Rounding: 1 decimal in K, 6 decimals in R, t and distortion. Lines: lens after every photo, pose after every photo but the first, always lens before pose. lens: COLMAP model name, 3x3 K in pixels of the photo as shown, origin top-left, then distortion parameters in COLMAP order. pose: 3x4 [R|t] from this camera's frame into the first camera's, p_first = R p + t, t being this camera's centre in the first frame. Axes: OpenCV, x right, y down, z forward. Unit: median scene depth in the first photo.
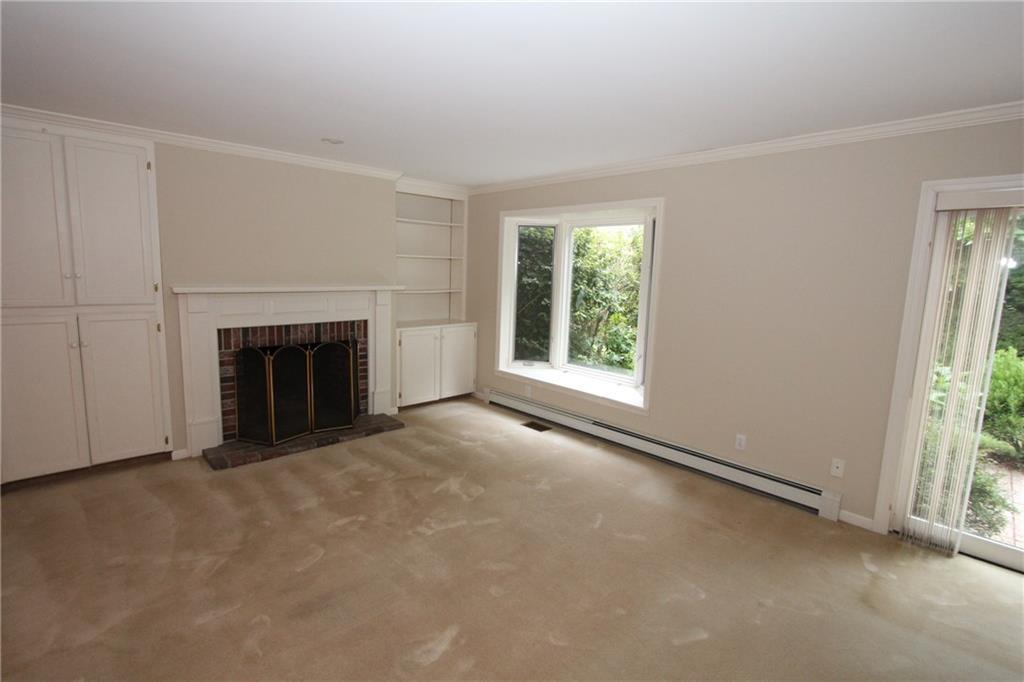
lens RADIAL K [[495.1, 0, 512.0], [0, 495.1, 341.0], [0, 0, 1]] dist [-0.003326, -0.000607]
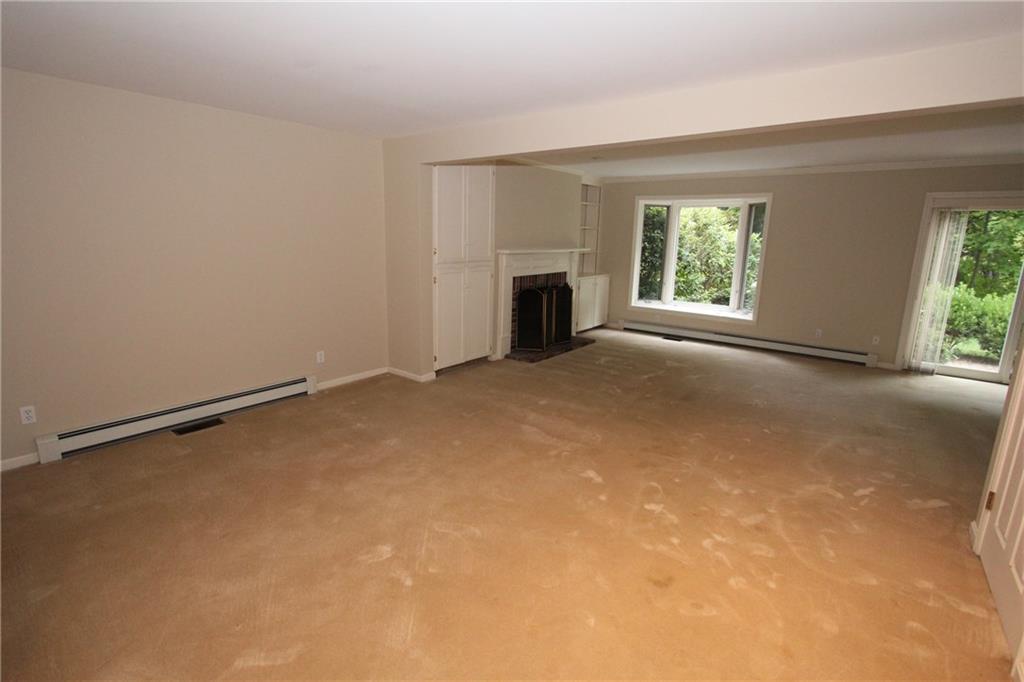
lens RADIAL K [[495.1, 0, 512.0], [0, 495.1, 341.0], [0, 0, 1]] dist [-0.003326, -0.000607]
pose [[0.985441, -0.039350, 0.165404, -0.738836], [0.027976, 0.997116, 0.070542, 0.057546], [-0.167703, -0.064887, 0.983700, -0.458759]]
